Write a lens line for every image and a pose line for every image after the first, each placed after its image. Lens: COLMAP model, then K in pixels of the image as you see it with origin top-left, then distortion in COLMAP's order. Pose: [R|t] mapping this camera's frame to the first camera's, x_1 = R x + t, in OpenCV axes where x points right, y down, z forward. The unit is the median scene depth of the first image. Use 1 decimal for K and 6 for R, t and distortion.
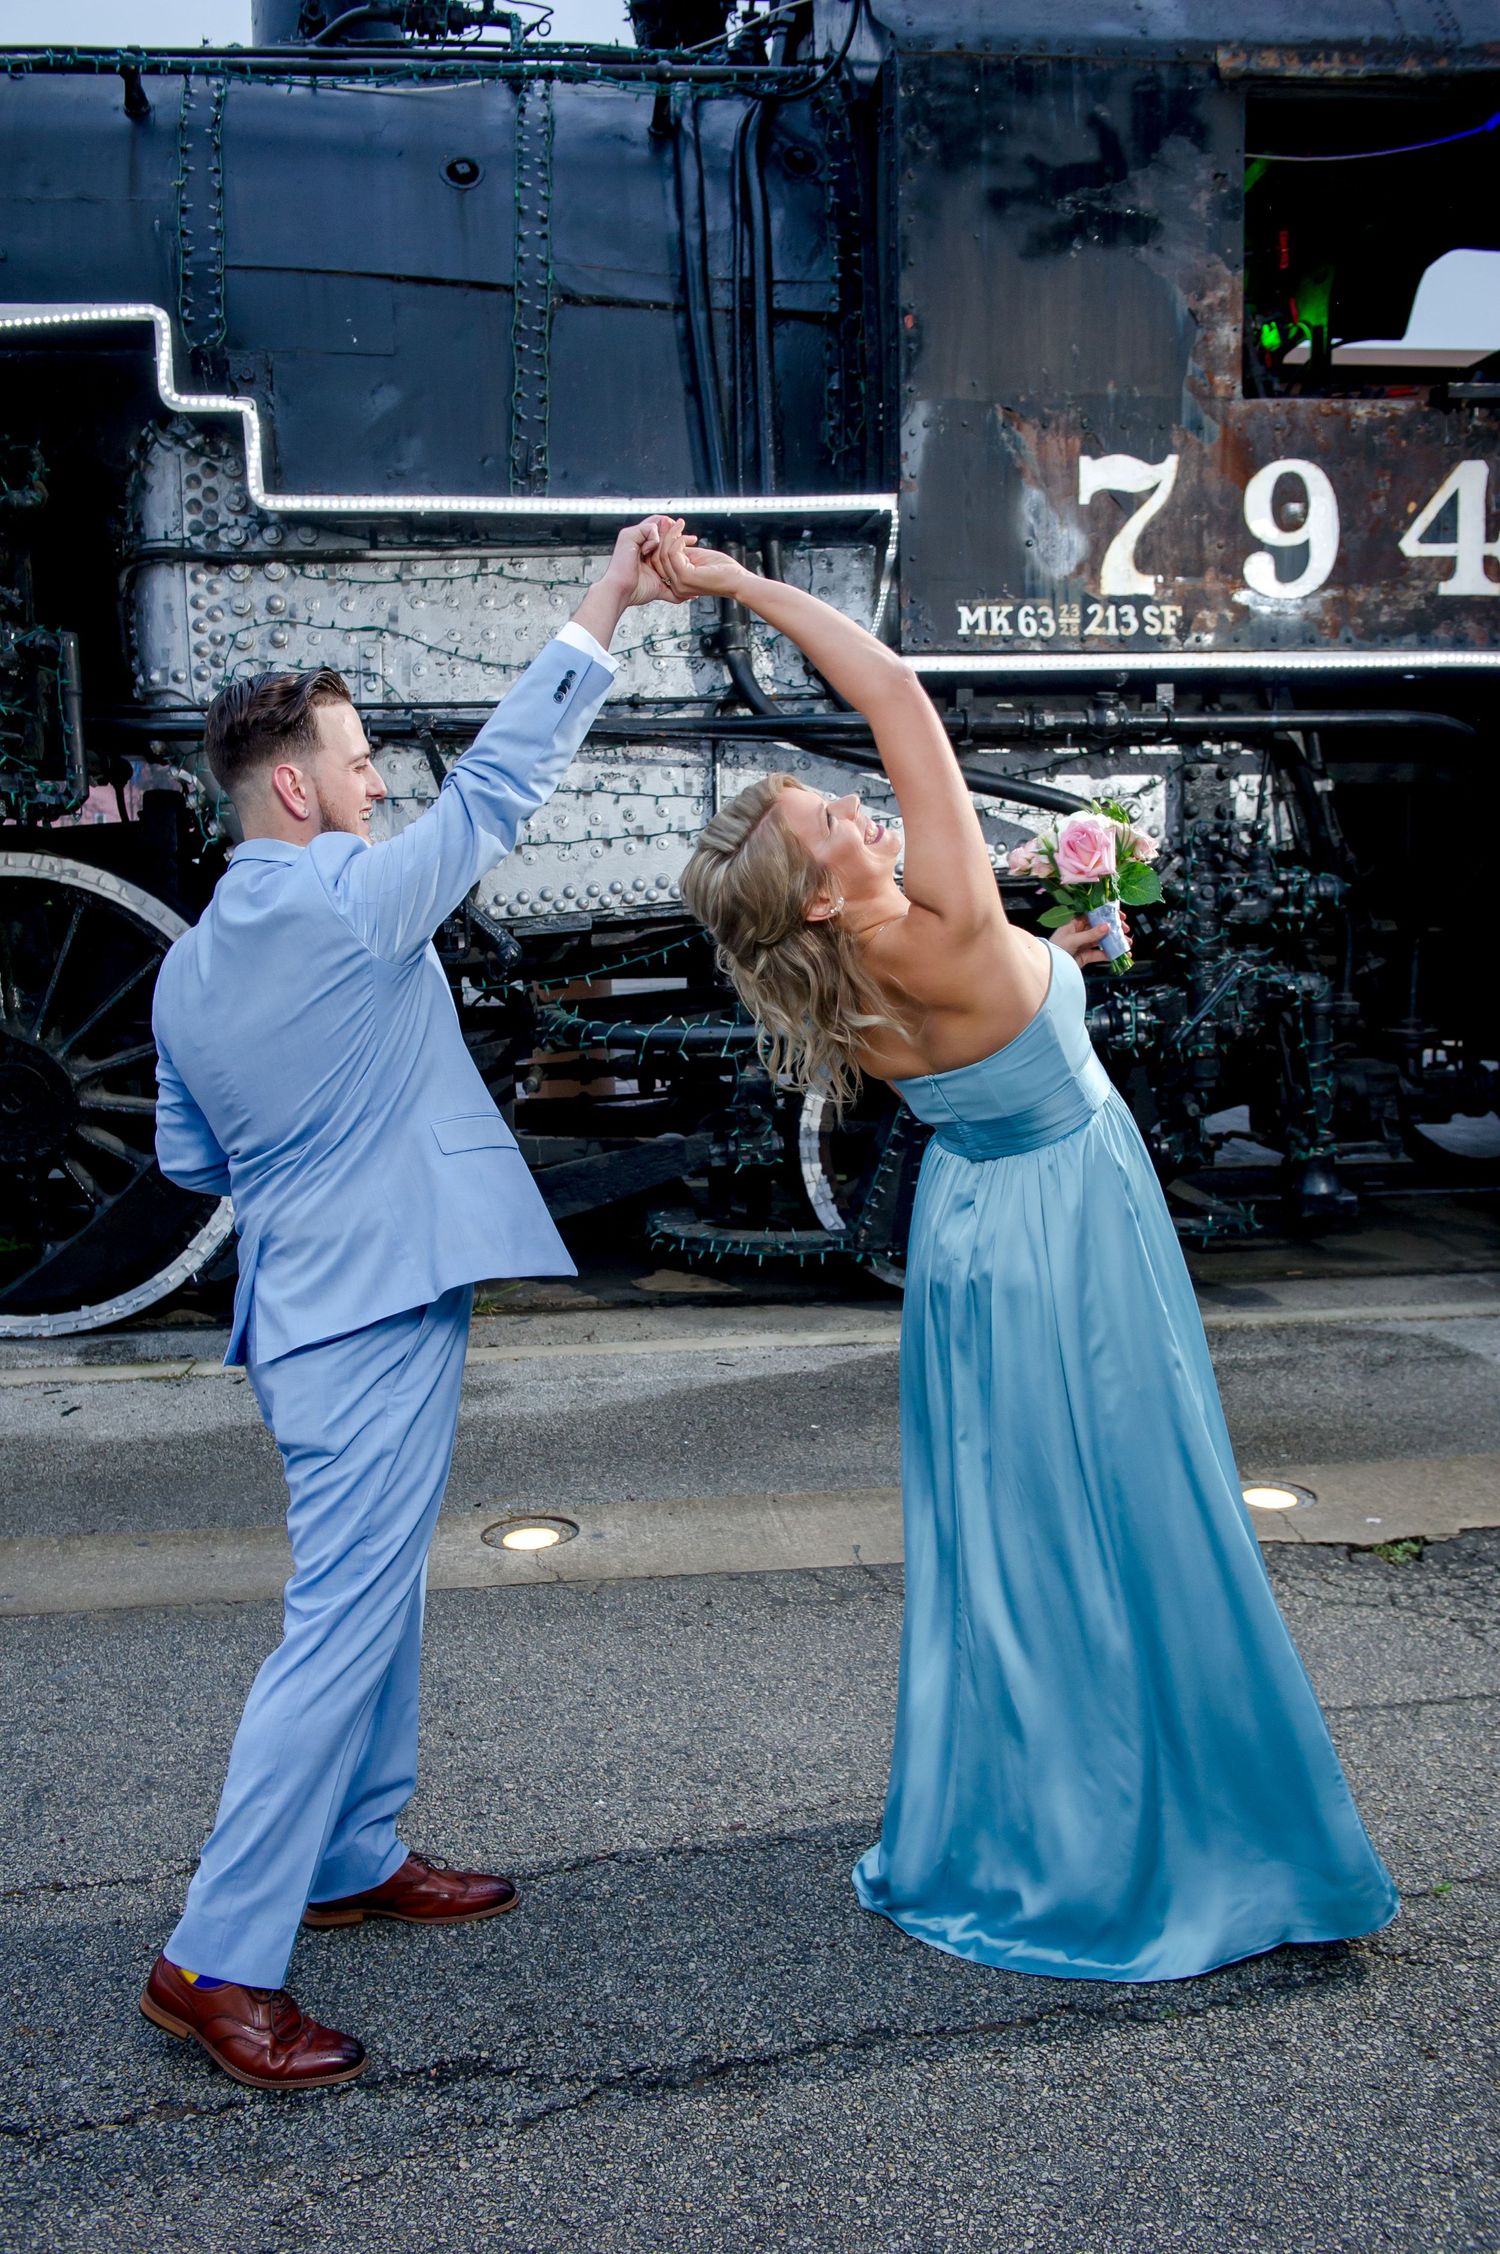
lens RADIAL K [[2054.5, 0, 750.0], [0, 2054.5, 1127.0], [0, 0, 1]] dist [0.009867, -0.000045]
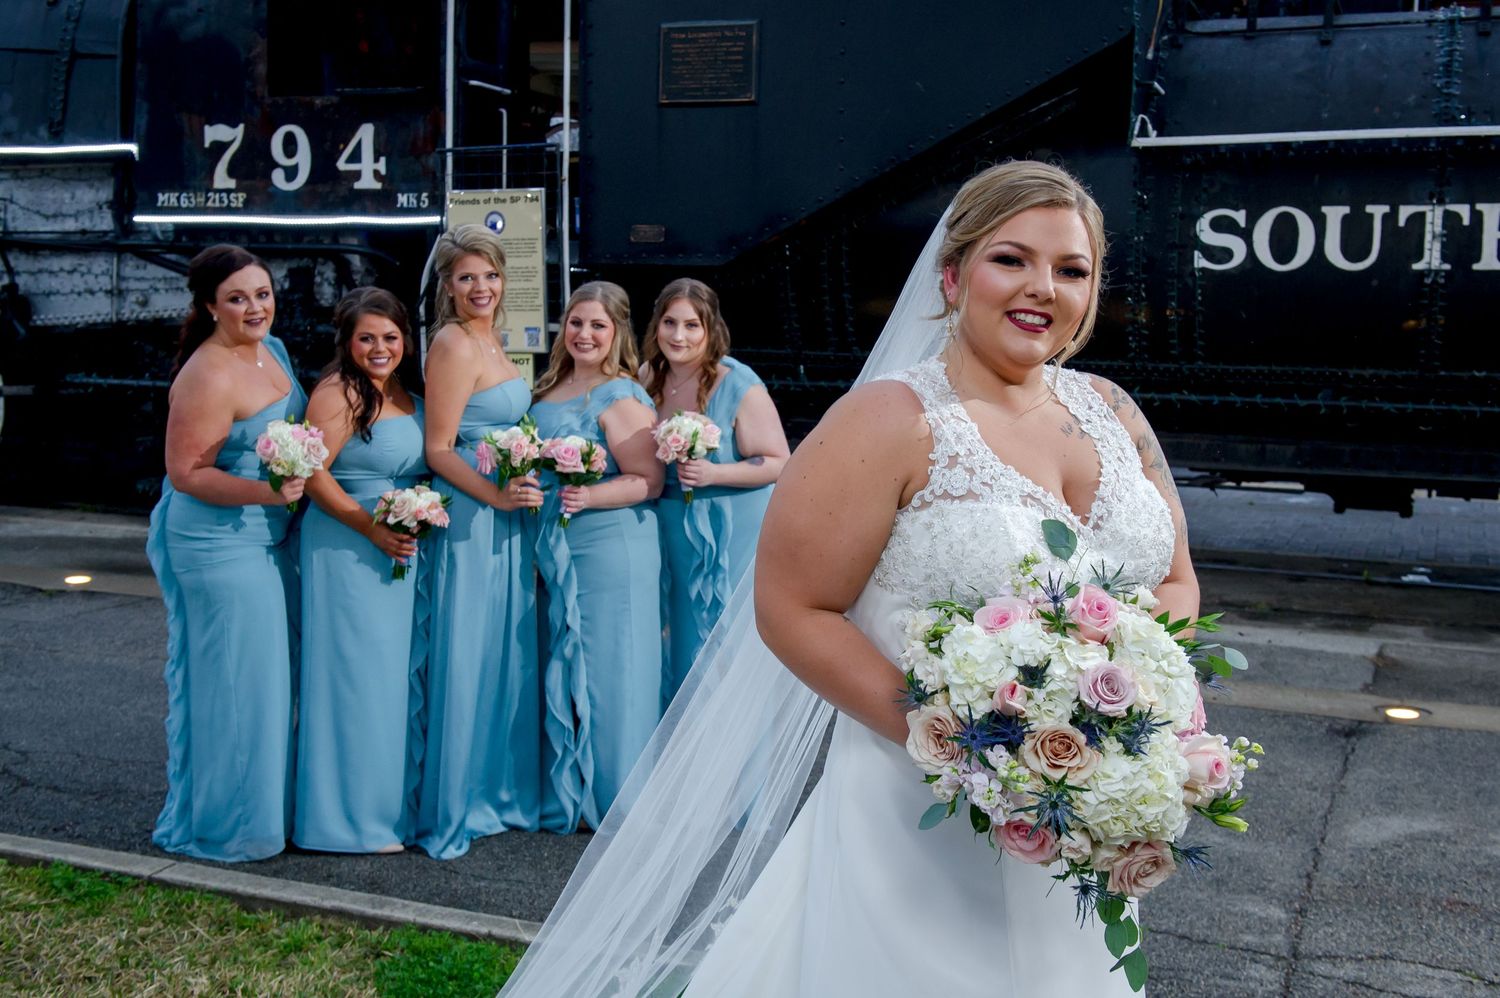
lens RADIAL K [[1697.7, 0, 752.2], [0, 1697.7, 471.8], [0, 0, 1]] dist [0.039494, -0.003124]
pose [[0.882182, 0.080857, -0.463914, 1.519794], [-0.097098, 0.995212, -0.011184, 0.003113], [0.460789, 0.054912, 0.885810, -0.310394]]
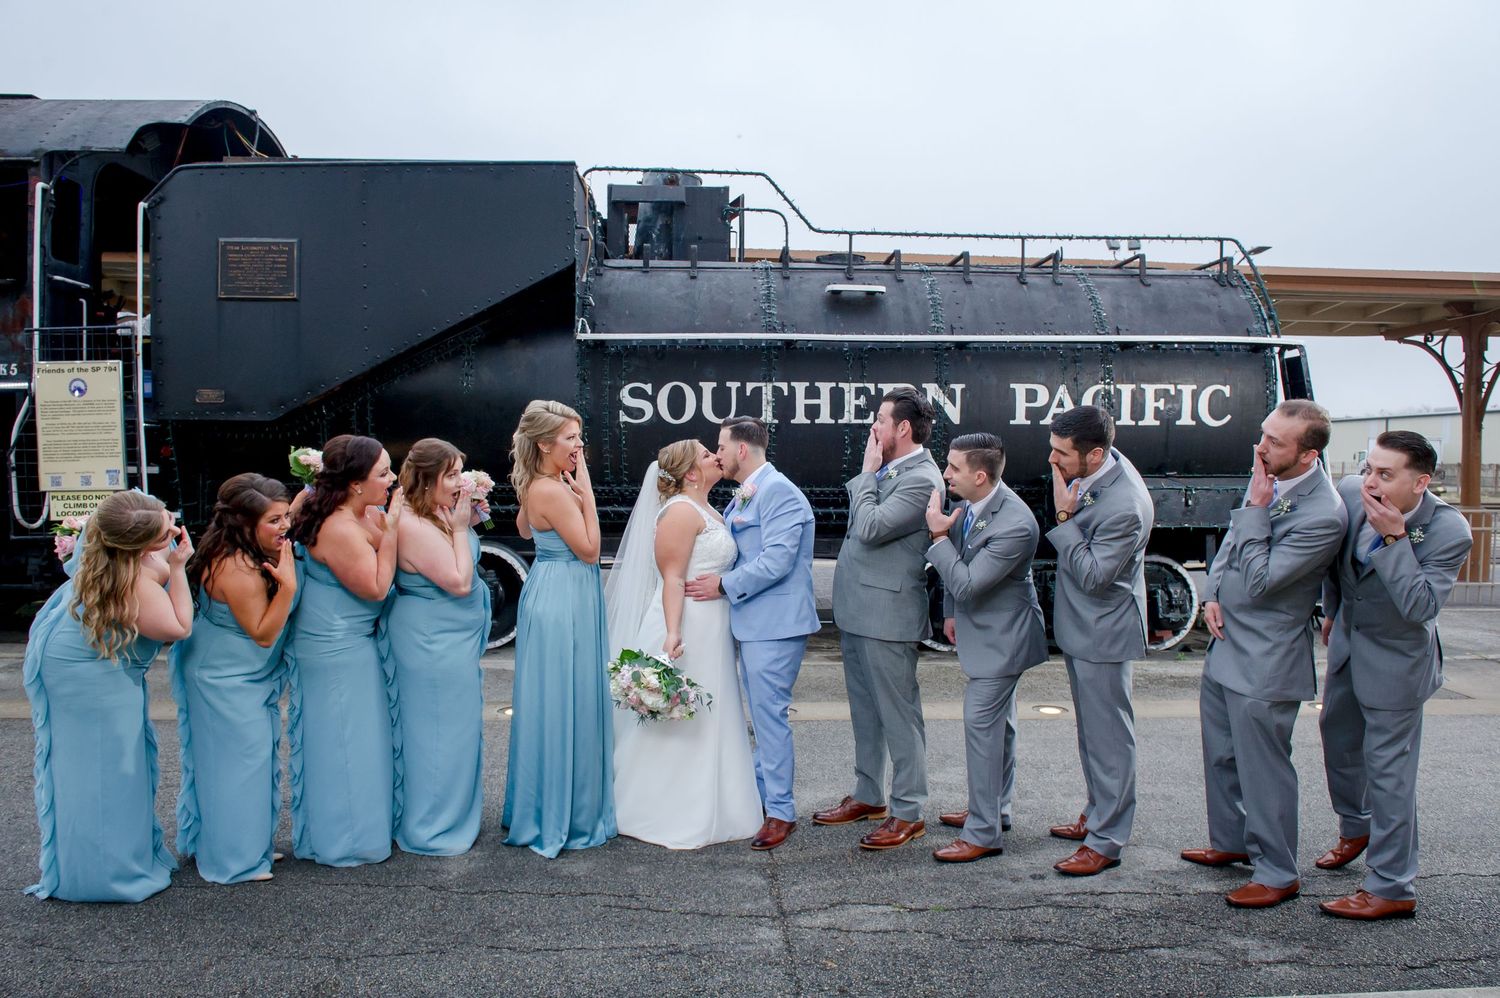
lens RADIAL K [[1091.5, 0, 752.2], [0, 1091.5, 498.4], [0, 0, 1]] dist [-0.050163, -0.003388]
pose [[0.997563, 0.028562, -0.063653, 1.419940], [-0.034324, 0.995227, -0.091347, -0.006729], [0.060741, 0.093309, 0.993783, -0.206641]]
